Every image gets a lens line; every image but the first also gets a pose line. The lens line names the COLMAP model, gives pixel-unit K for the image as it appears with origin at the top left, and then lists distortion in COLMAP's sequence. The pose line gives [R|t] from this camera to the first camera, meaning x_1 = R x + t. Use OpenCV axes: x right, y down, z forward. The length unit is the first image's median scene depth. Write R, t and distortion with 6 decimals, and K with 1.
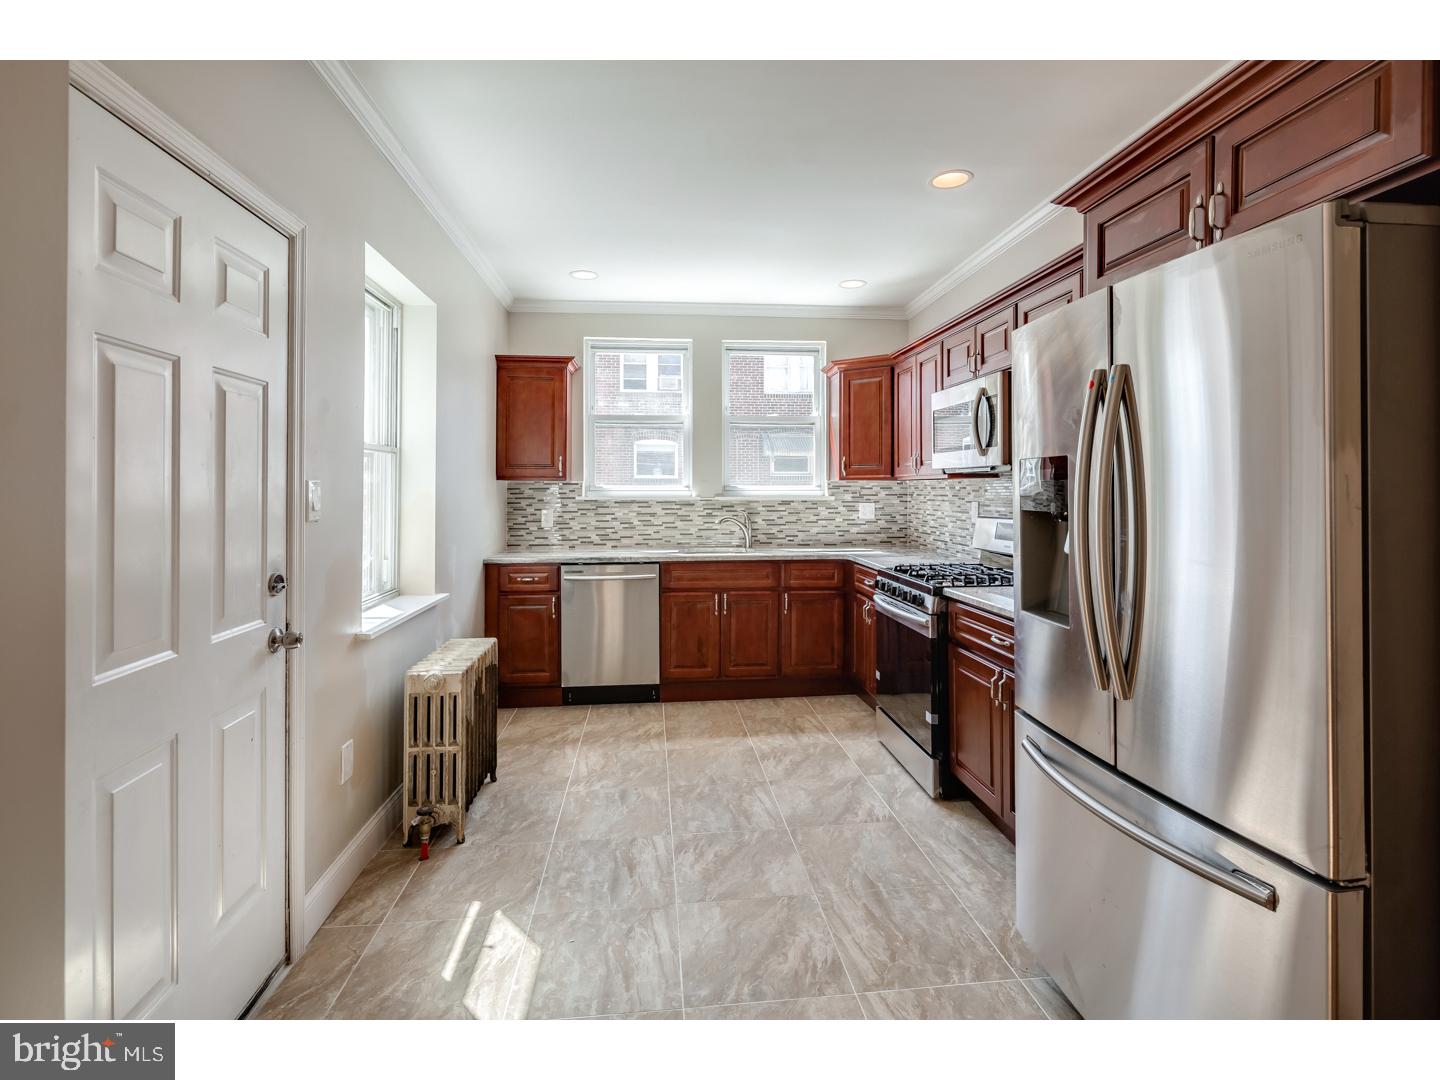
lens RADIAL K [[704.6, 0, 712.8], [0, 704.6, 490.2], [0, 0, 1]] dist [-0.001569, -0.000867]
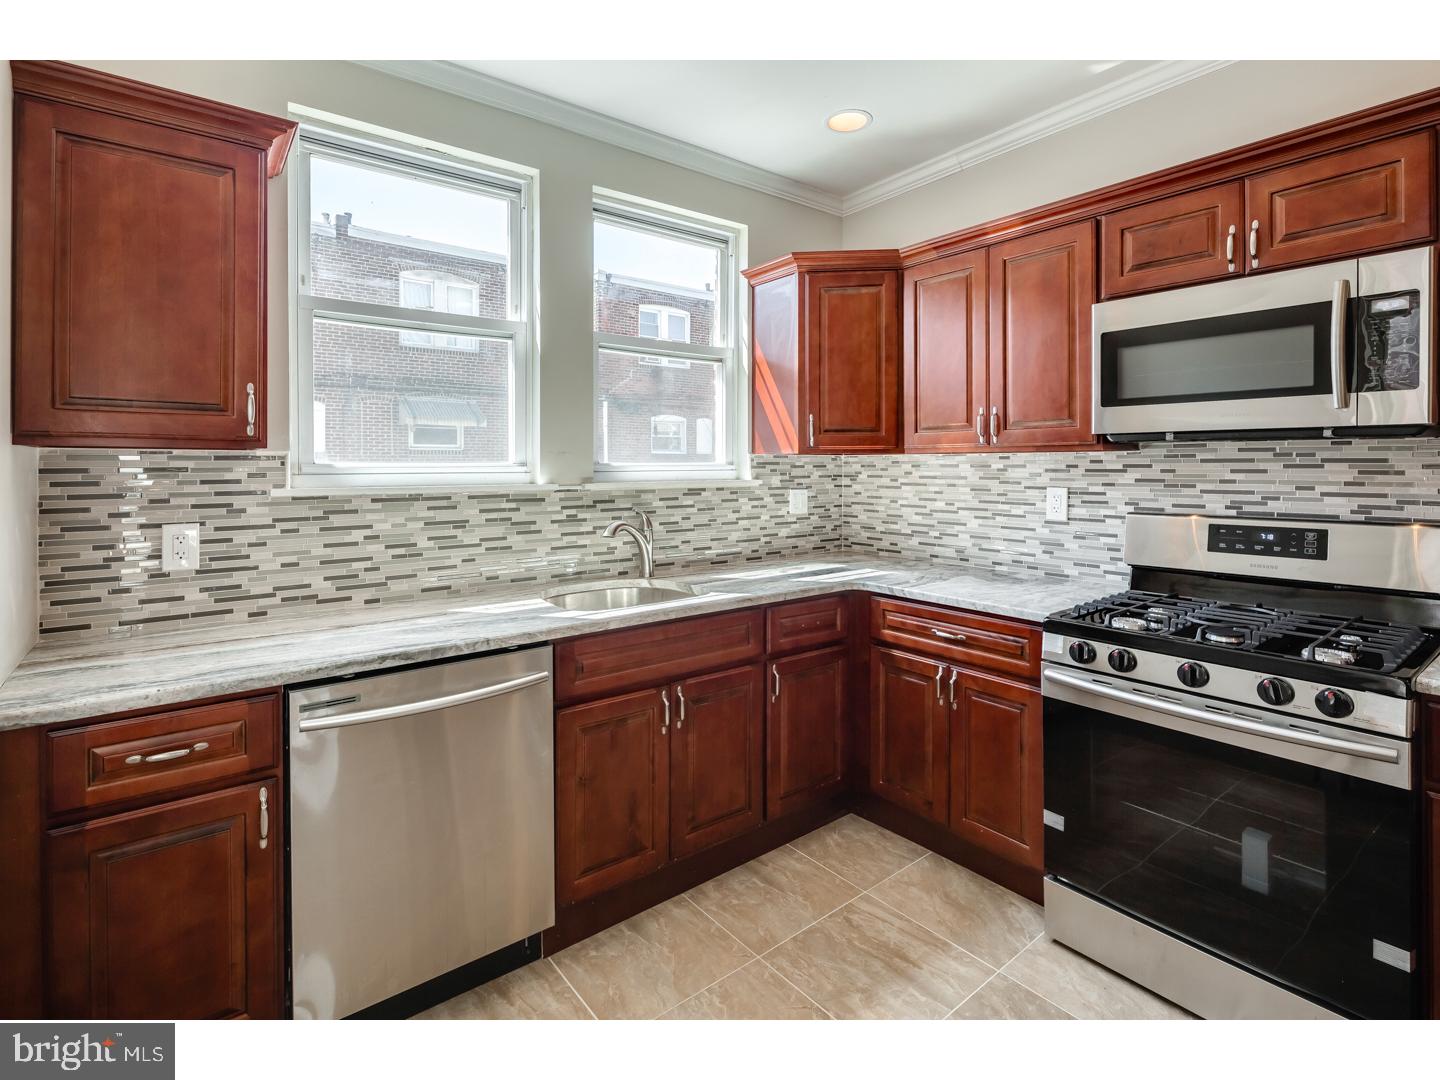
lens RADIAL K [[704.6, 0, 723.3], [0, 704.6, 468.2], [0, 0, 1]] dist [-0.001569, -0.000867]
pose [[0.839118, -0.003782, 0.543936, -0.212560], [0.002196, 0.999991, 0.003565, -0.004106], [-0.543944, -0.001797, 0.839119, 0.562101]]
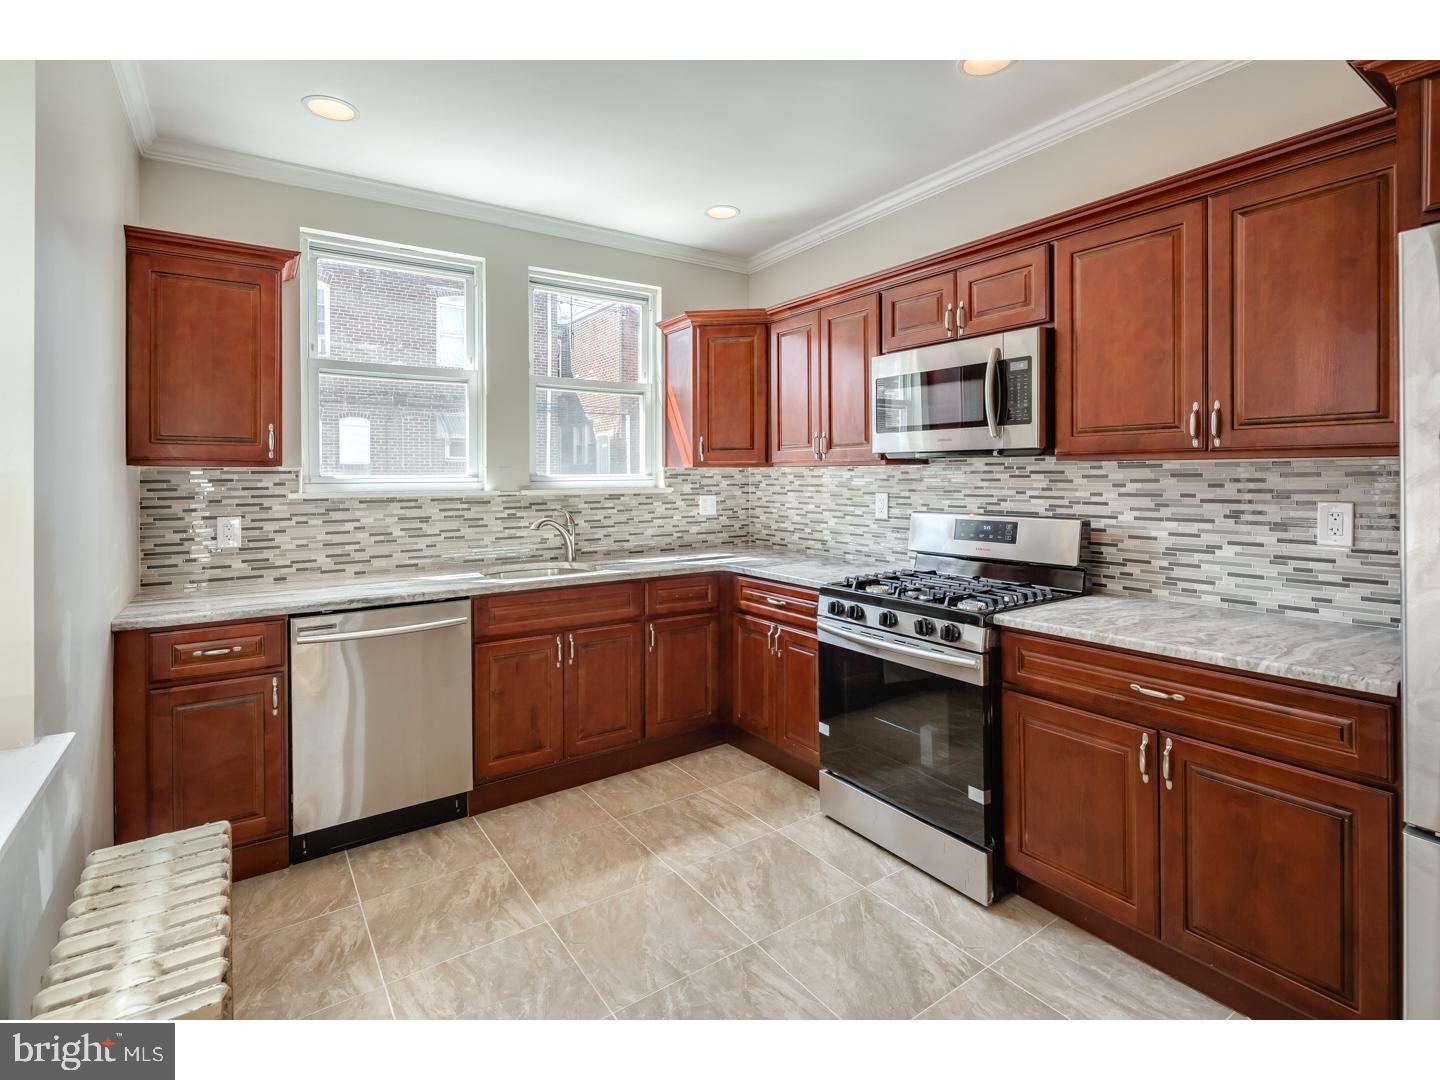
lens RADIAL K [[704.6, 0, 725.4], [0, 704.6, 478.9], [0, 0, 1]] dist [-0.001569, -0.000867]
pose [[0.870277, -0.006031, 0.492525, -0.179864], [0.004397, 0.999980, 0.004476, -0.004653], [-0.492542, -0.001730, 0.870287, 0.328610]]
